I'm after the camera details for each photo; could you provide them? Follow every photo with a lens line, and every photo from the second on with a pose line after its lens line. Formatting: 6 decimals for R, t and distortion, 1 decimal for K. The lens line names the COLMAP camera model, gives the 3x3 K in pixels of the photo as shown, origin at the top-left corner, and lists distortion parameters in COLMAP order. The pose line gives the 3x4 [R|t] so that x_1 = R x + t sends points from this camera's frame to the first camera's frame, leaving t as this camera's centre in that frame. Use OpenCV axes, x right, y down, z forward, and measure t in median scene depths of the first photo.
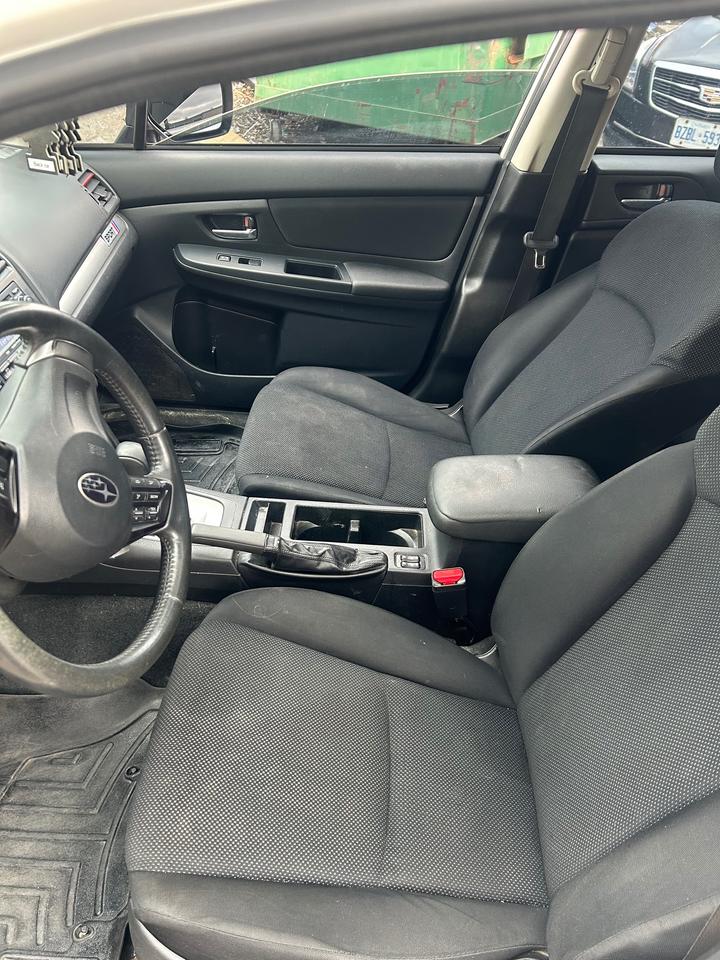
lens RADIAL K [[735.0, 0, 356.4], [0, 735.0, 478.7], [0, 0, 1]] dist [0.048264, -0.062875]
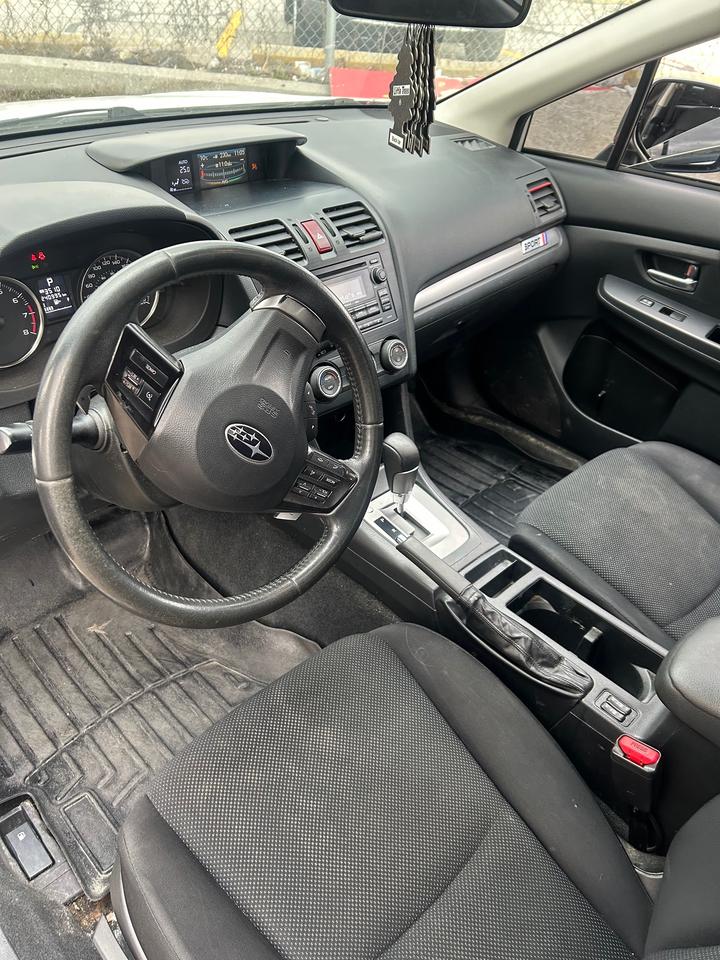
lens RADIAL K [[735.0, 0, 356.4], [0, 735.0, 478.7], [0, 0, 1]] dist [0.048264, -0.062875]
pose [[0.727718, 0.412875, -0.547687, 0.200523], [-0.433137, 0.895788, 0.099778, -0.064772], [0.531808, 0.164613, 0.830712, 0.155423]]
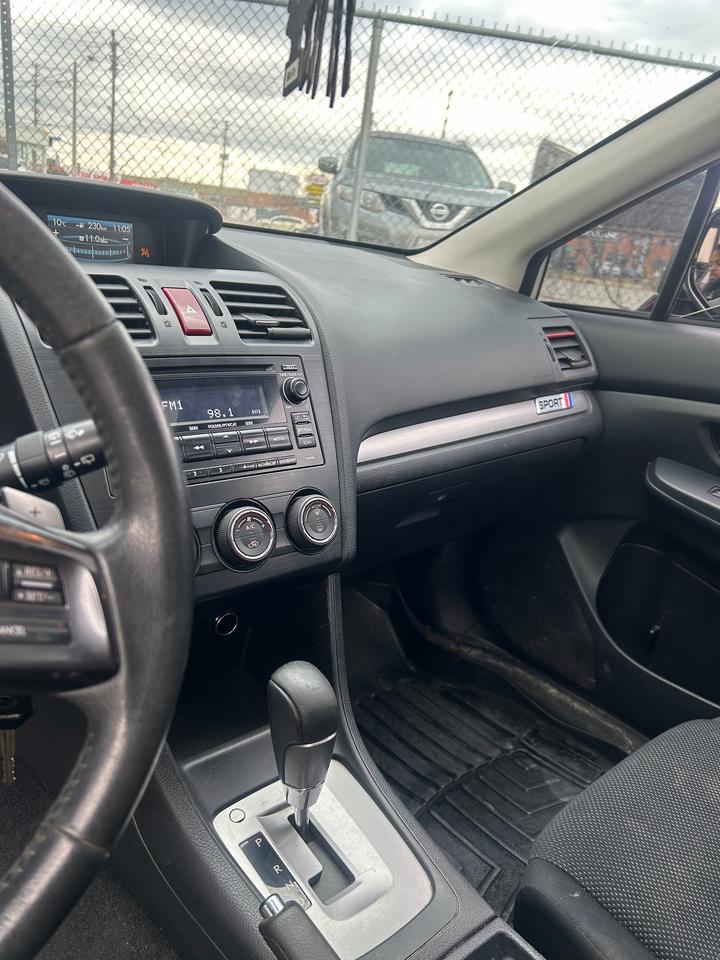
lens RADIAL K [[729.3, 0, 346.1], [0, 729.3, 481.8], [0, 0, 1]] dist [0.062918, -0.070162]
pose [[0.683904, 0.275581, -0.675523, 0.019406], [-0.496585, 0.854166, -0.154286, -0.089028], [0.534490, 0.440971, 0.721017, 0.562472]]
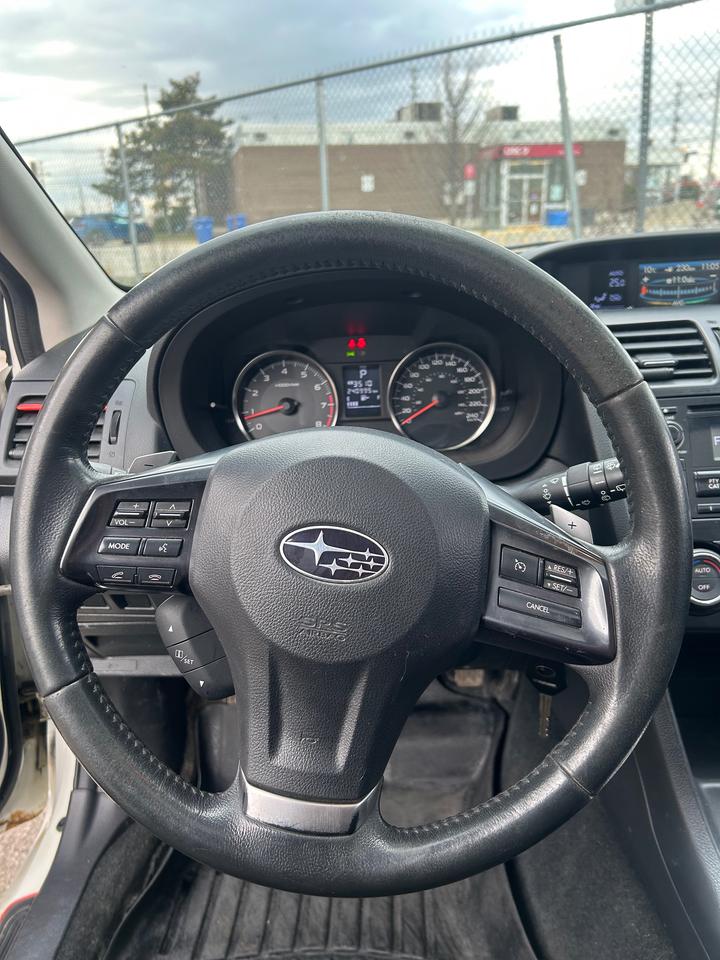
lens RADIAL K [[742.7, 0, 360.4], [0, 742.7, 489.3], [0, 0, 1]] dist [0.004987, 0.001552]
pose [[0.008858, 0.301463, -0.953437, 0.100692], [-0.548588, 0.798644, 0.247423, -0.112627], [0.836046, 0.520852, 0.172454, 0.545111]]
